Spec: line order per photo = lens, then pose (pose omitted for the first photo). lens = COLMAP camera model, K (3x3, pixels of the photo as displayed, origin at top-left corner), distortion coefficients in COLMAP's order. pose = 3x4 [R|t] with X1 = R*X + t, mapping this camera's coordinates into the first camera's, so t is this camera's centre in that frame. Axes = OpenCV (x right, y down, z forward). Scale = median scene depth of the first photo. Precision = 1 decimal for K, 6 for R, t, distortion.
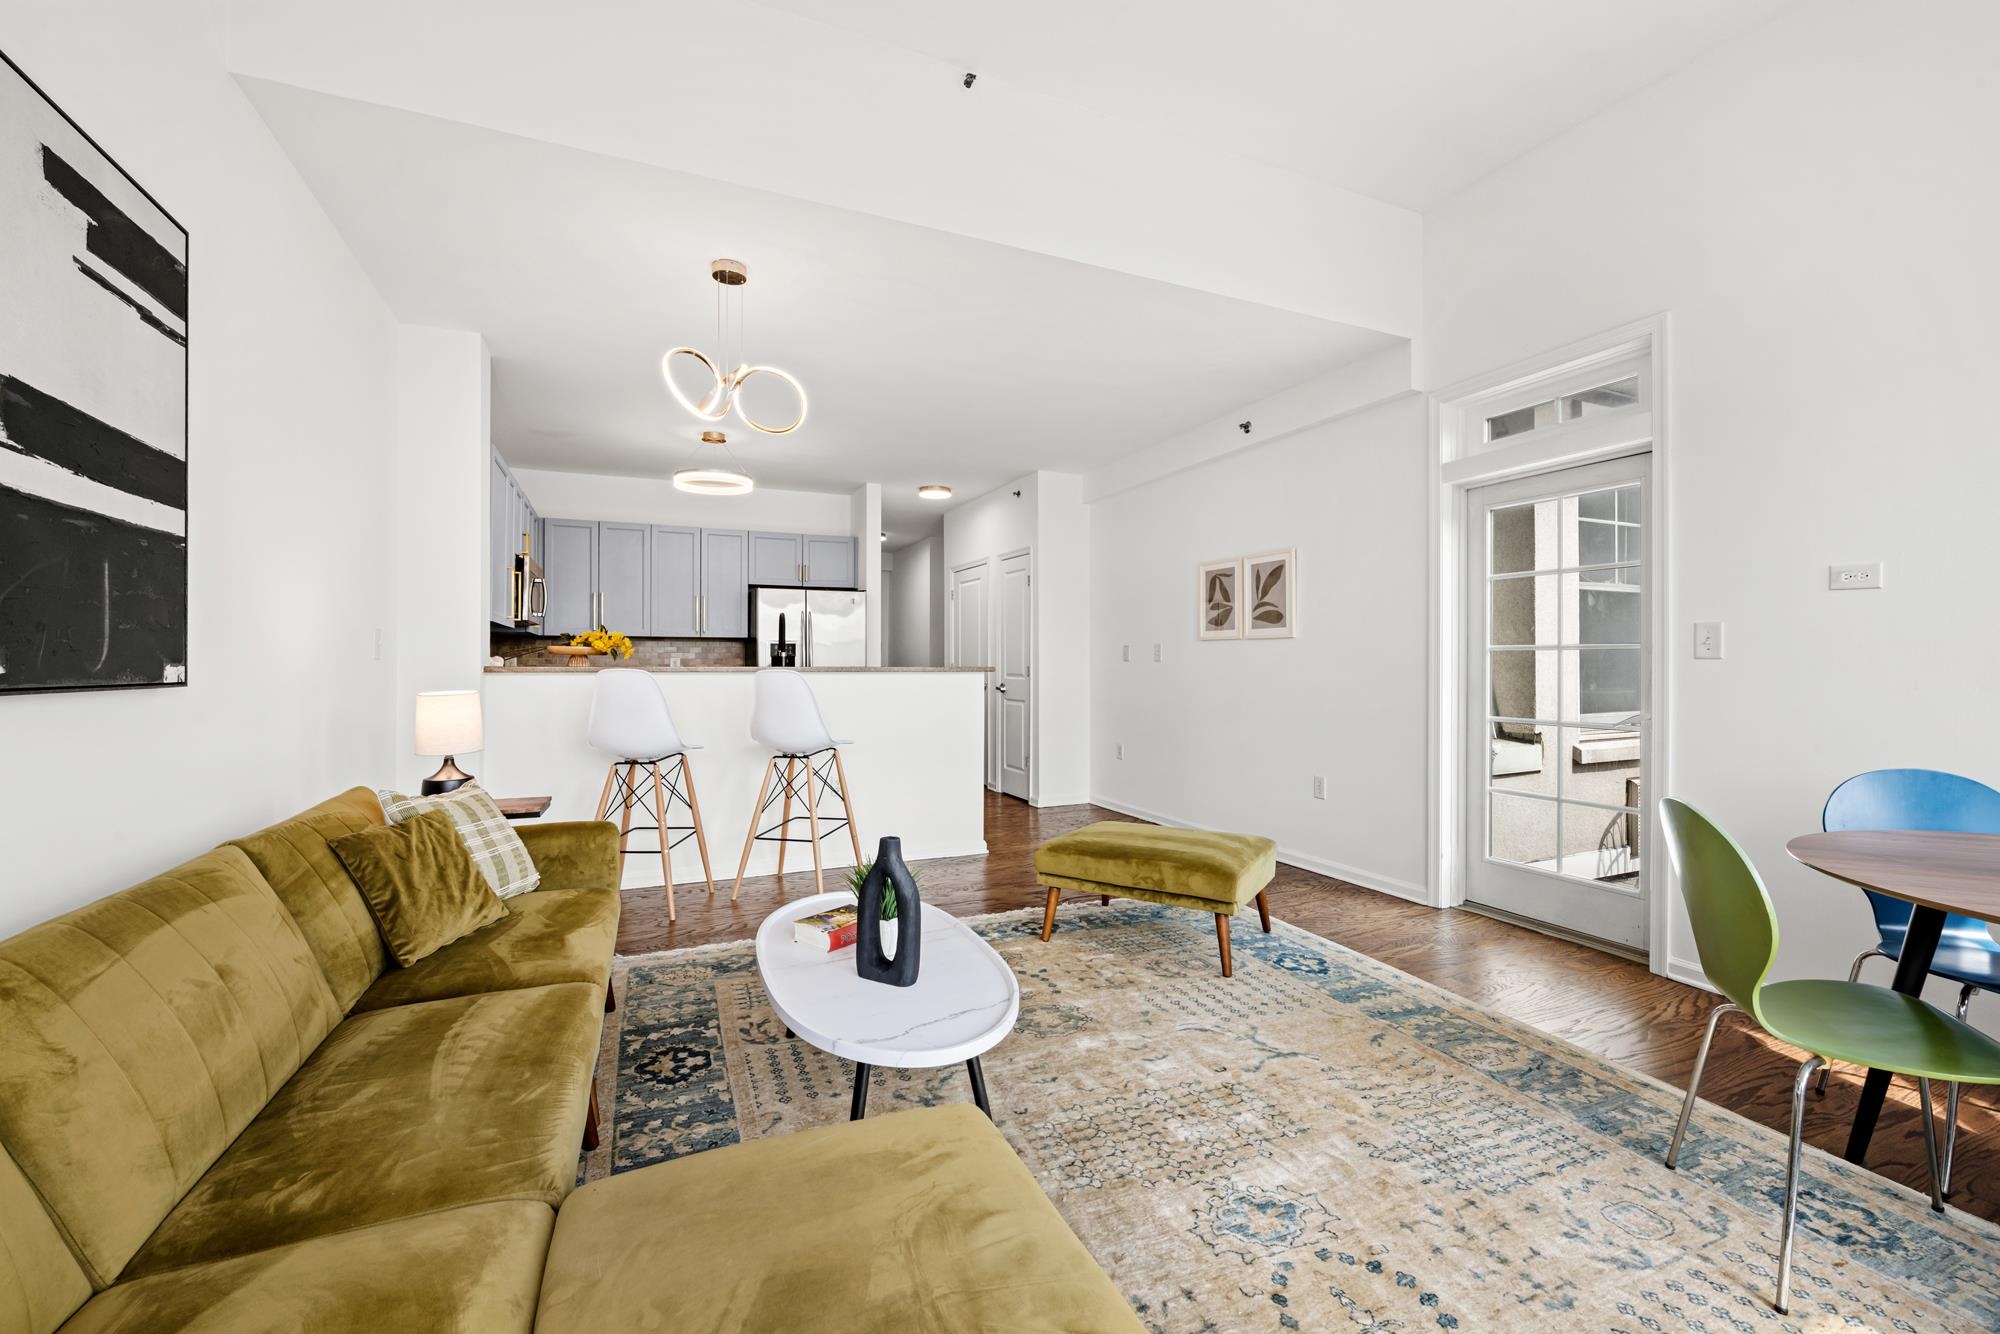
lens RADIAL K [[816.9, 0, 1006.4], [0, 816.9, 659.0], [0, 0, 1]] dist [-0.009238, -0.000399]
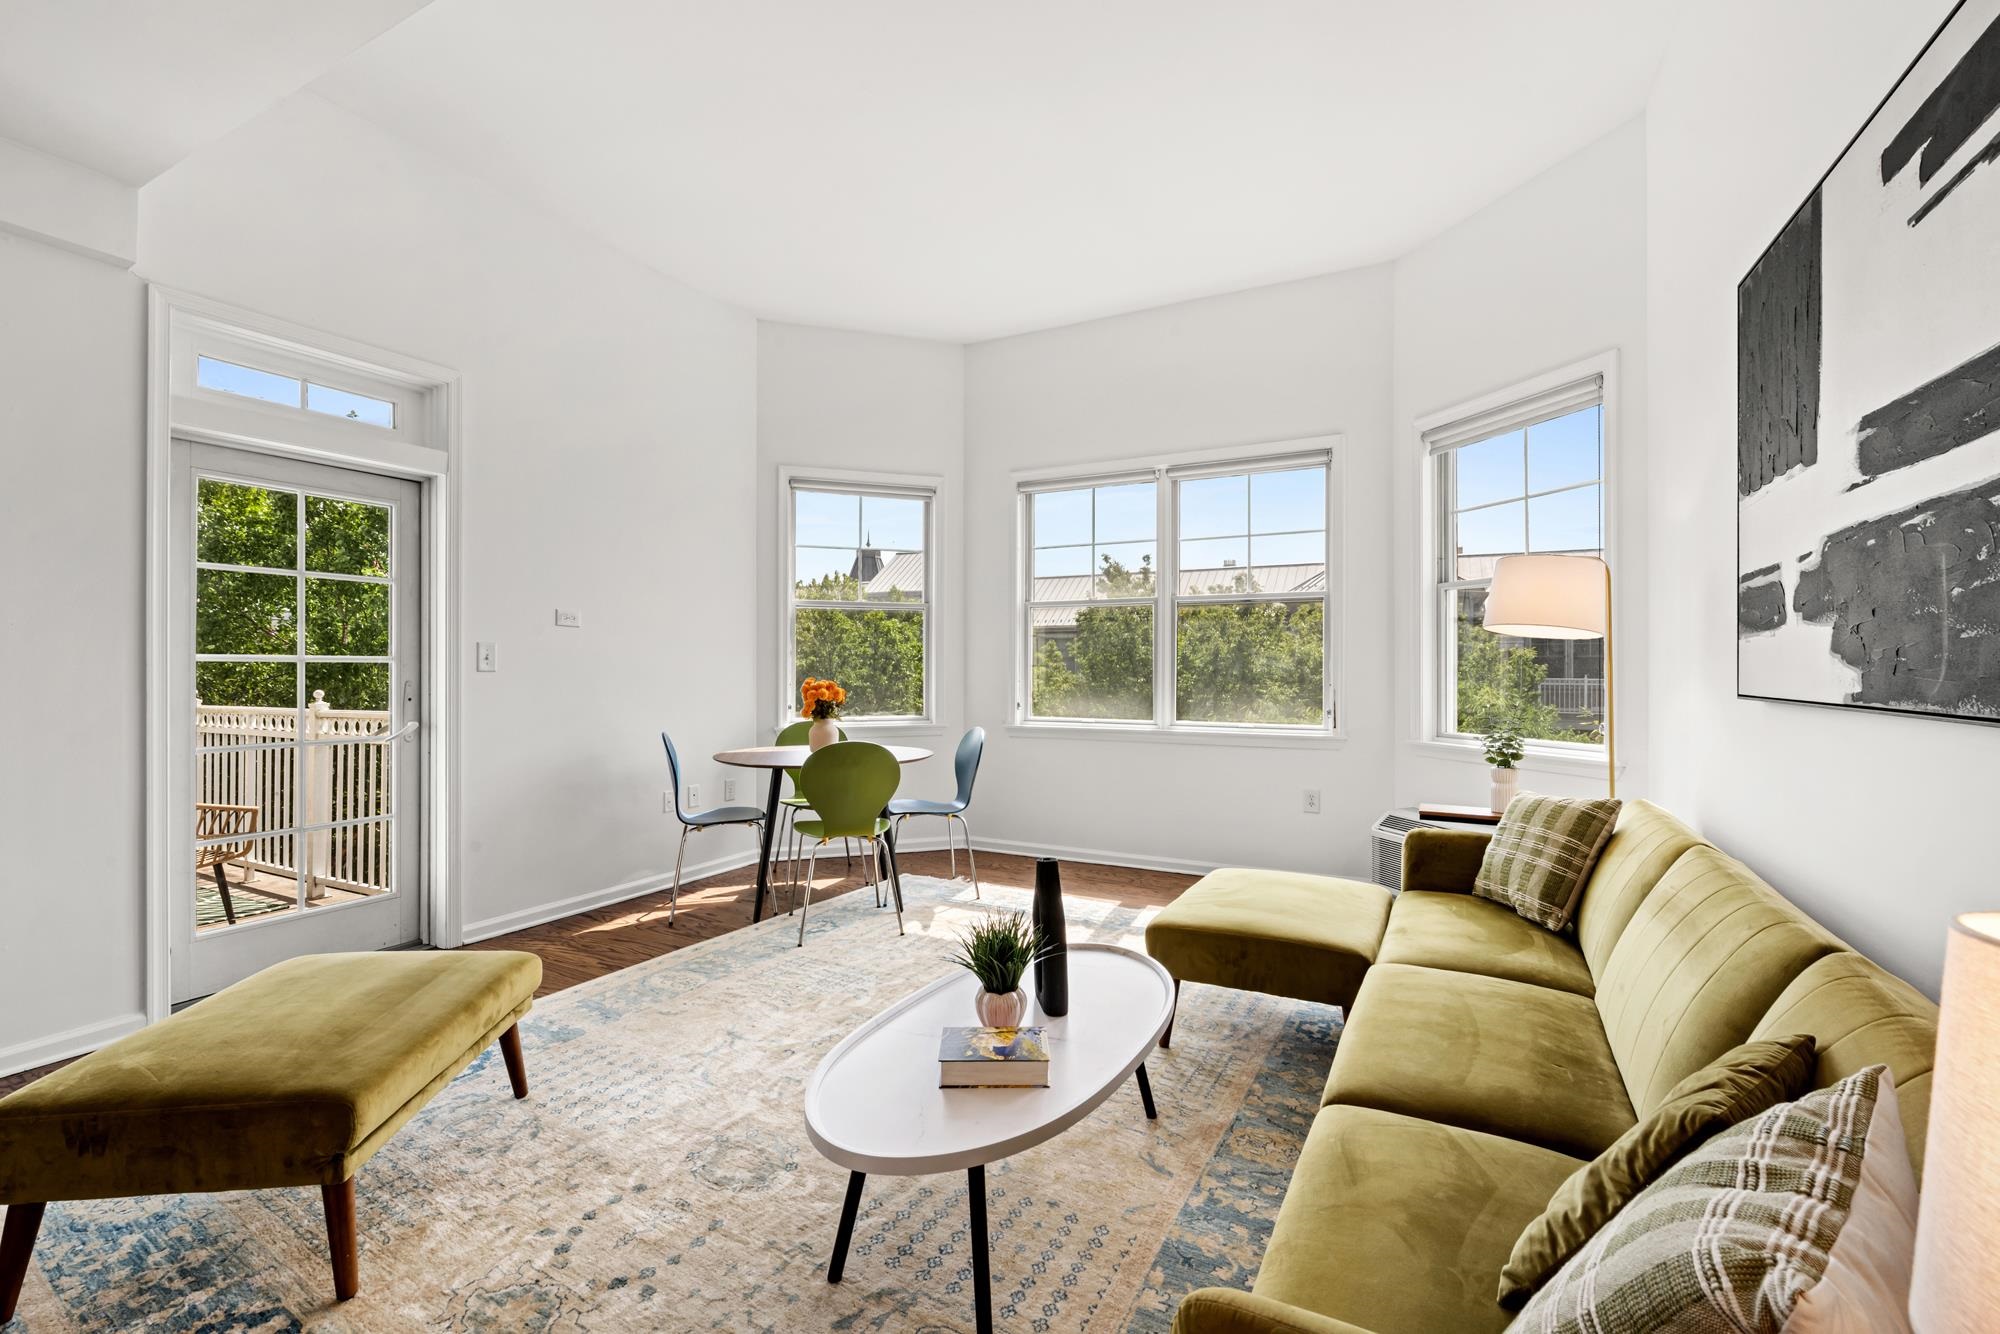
lens RADIAL K [[838.0, 0, 1000.0], [0, 838.0, 667.0], [0, 0, 1]] dist [-0.014251, -0.000409]
pose [[-0.615014, 0.002084, 0.788513, -0.643305], [-0.002191, 0.999988, -0.004352, -0.003983], [-0.788513, -0.004404, -0.615003, 1.195674]]
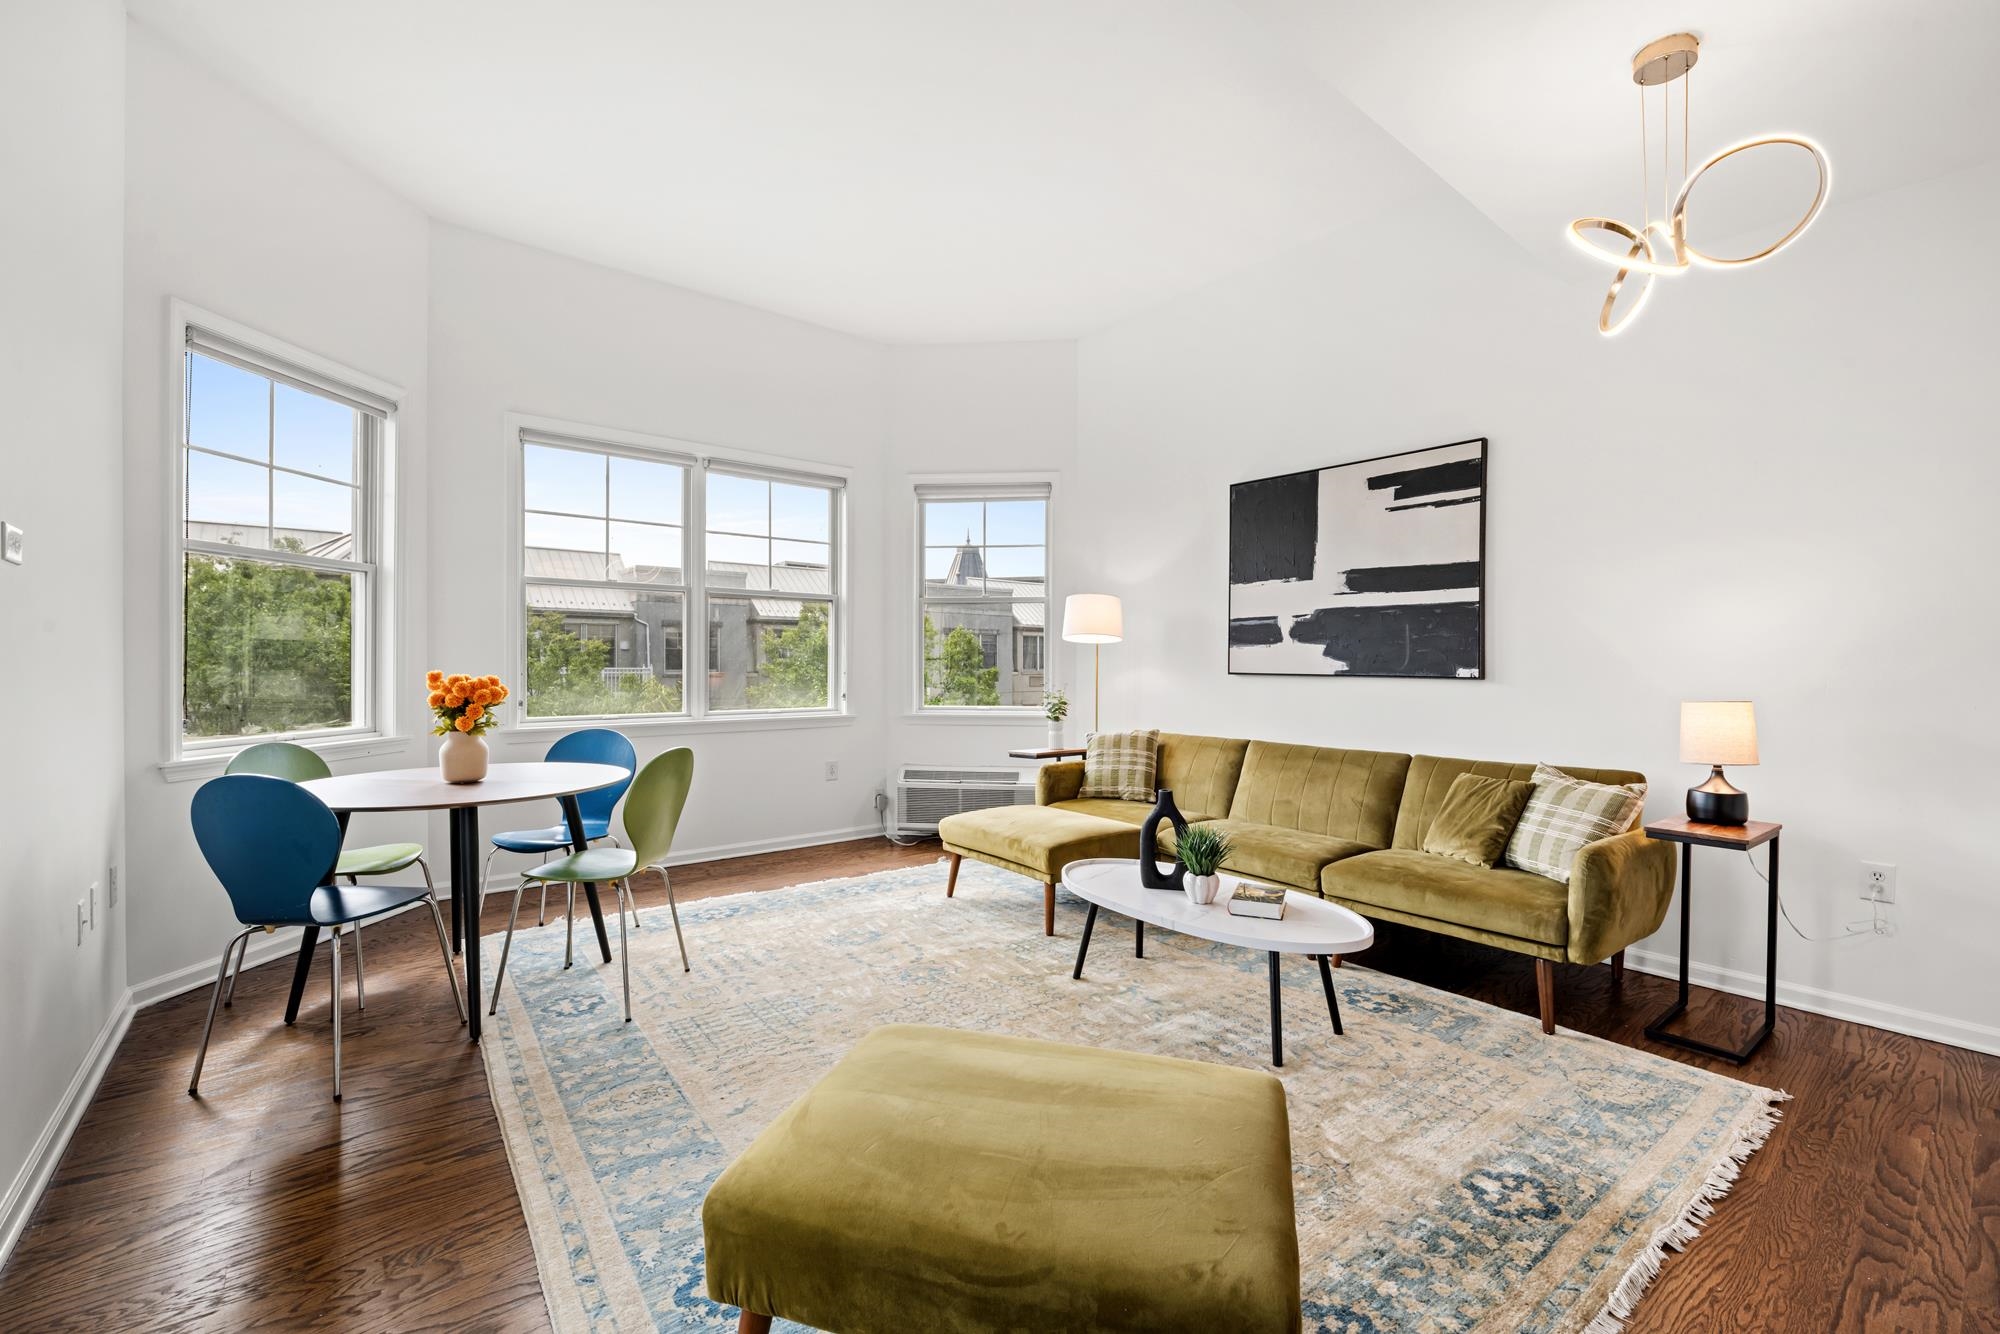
lens RADIAL K [[843.8, 0, 989.7], [0, 843.8, 671.2], [0, 0, 1]] dist [-0.012390, -0.000356]
pose [[-0.969883, 0.000520, -0.243569, 0.370494], [-0.001923, 0.999950, 0.009792, -0.002127], [0.243562, 0.009966, -0.969834, 1.694814]]
